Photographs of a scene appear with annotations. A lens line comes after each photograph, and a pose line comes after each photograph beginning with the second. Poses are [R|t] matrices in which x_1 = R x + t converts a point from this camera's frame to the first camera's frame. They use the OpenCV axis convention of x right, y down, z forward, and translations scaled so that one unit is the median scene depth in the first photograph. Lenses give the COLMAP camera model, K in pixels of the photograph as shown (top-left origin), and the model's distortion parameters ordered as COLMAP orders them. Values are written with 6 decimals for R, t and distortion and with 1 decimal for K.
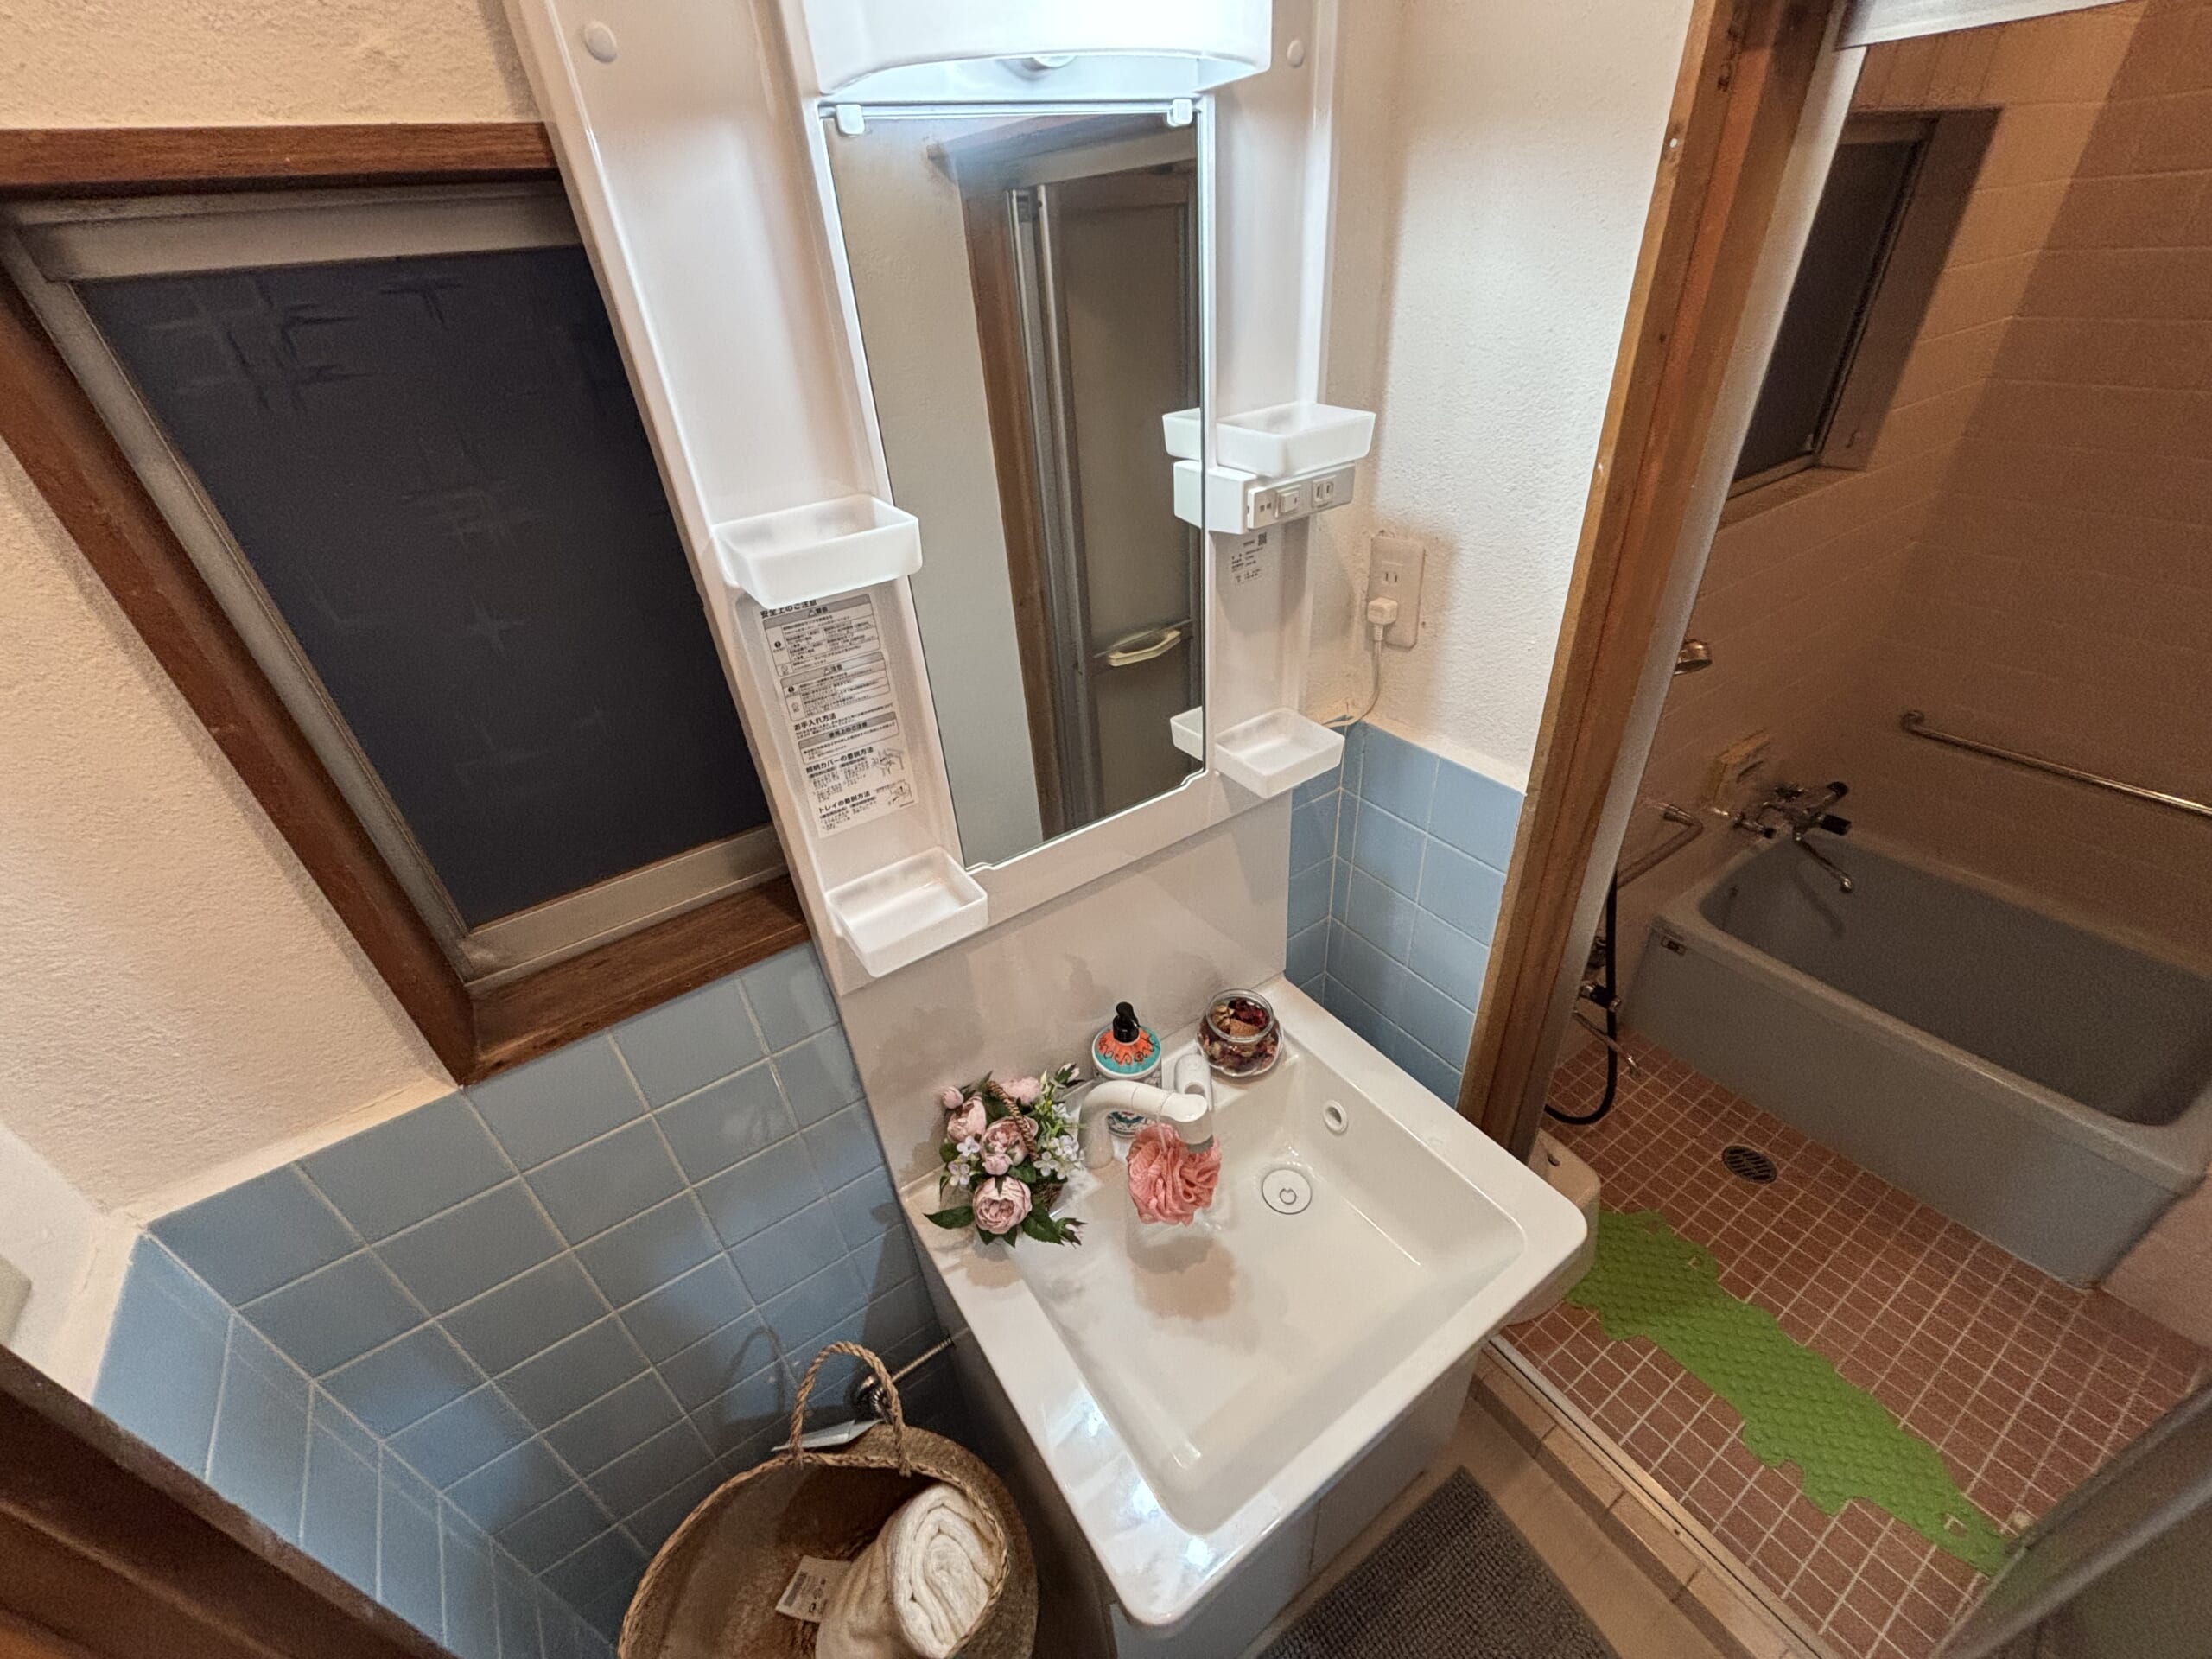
lens RADIAL K [[899.1, 0, 1105.1], [0, 899.1, 822.8], [0, 0, 1]] dist [-0.001551, -0.000884]
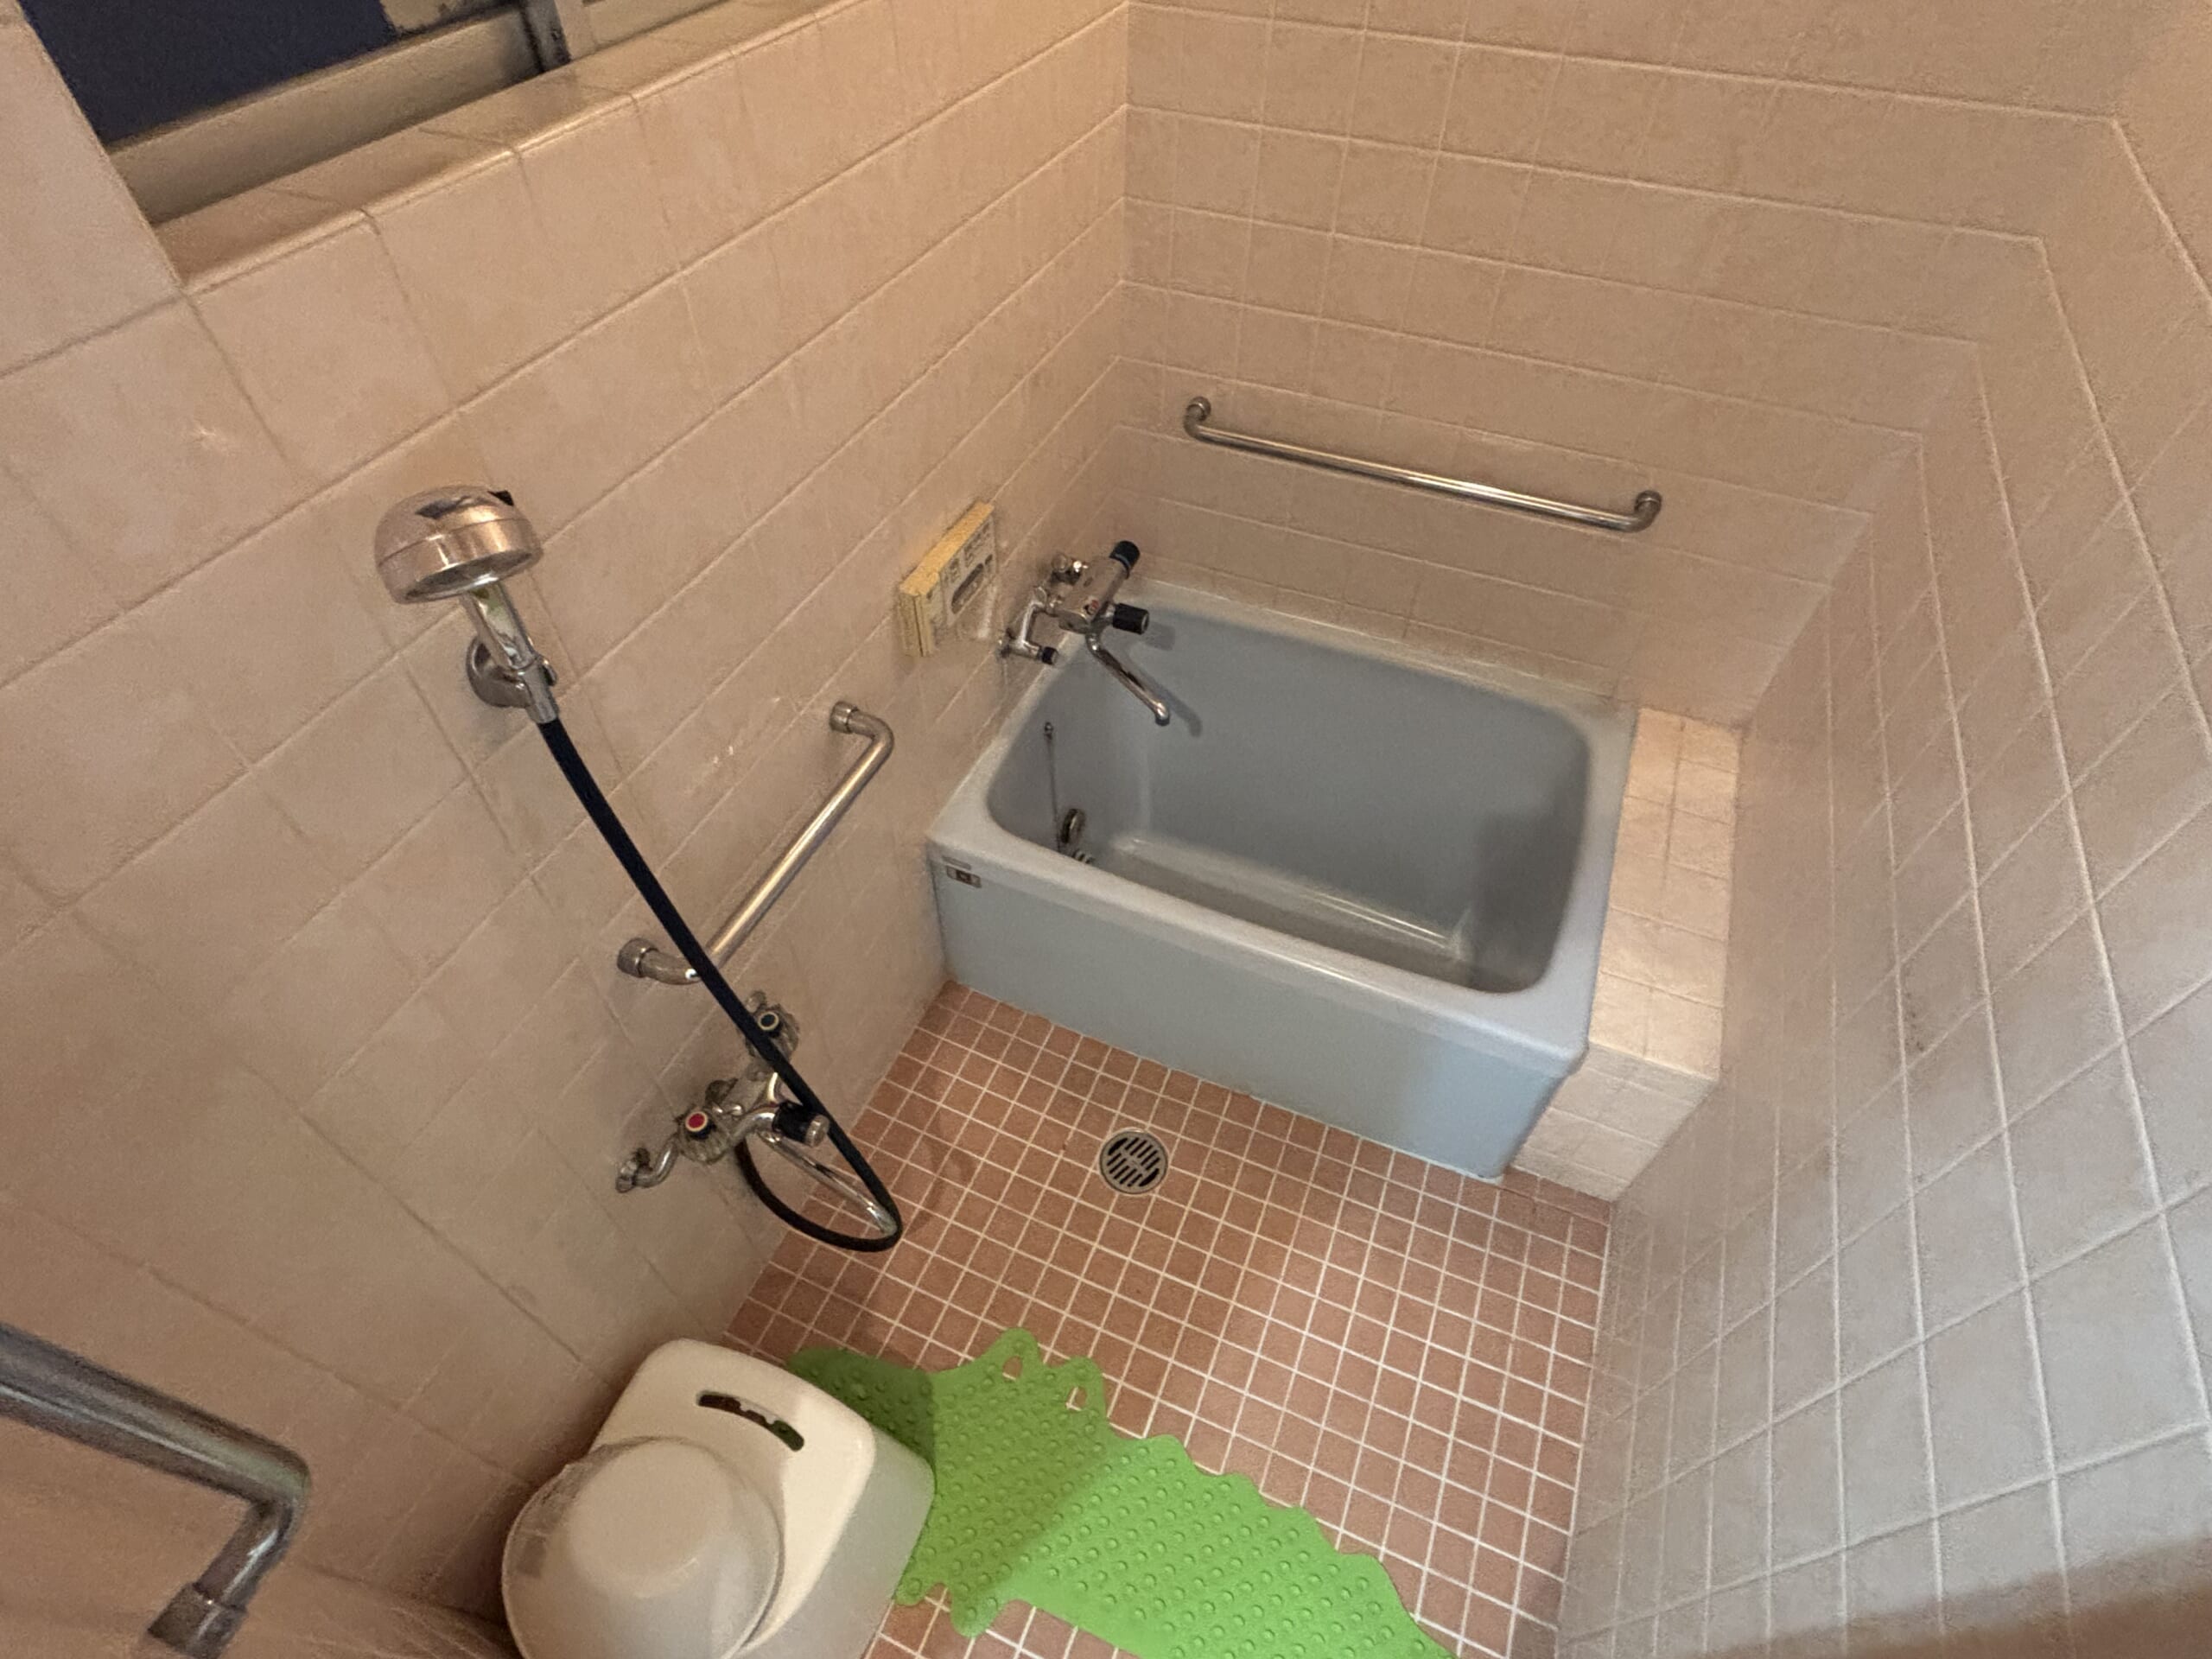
lens RADIAL K [[1103.4, 0, 1102.7], [0, 1103.4, 835.6], [0, 0, 1]] dist [0.002179, -0.000001]
pose [[0.833553, -0.361998, 0.417309, 0.434280], [0.243364, 0.918764, 0.310882, -0.106700], [-0.495947, -0.157579, 0.853936, 0.336646]]
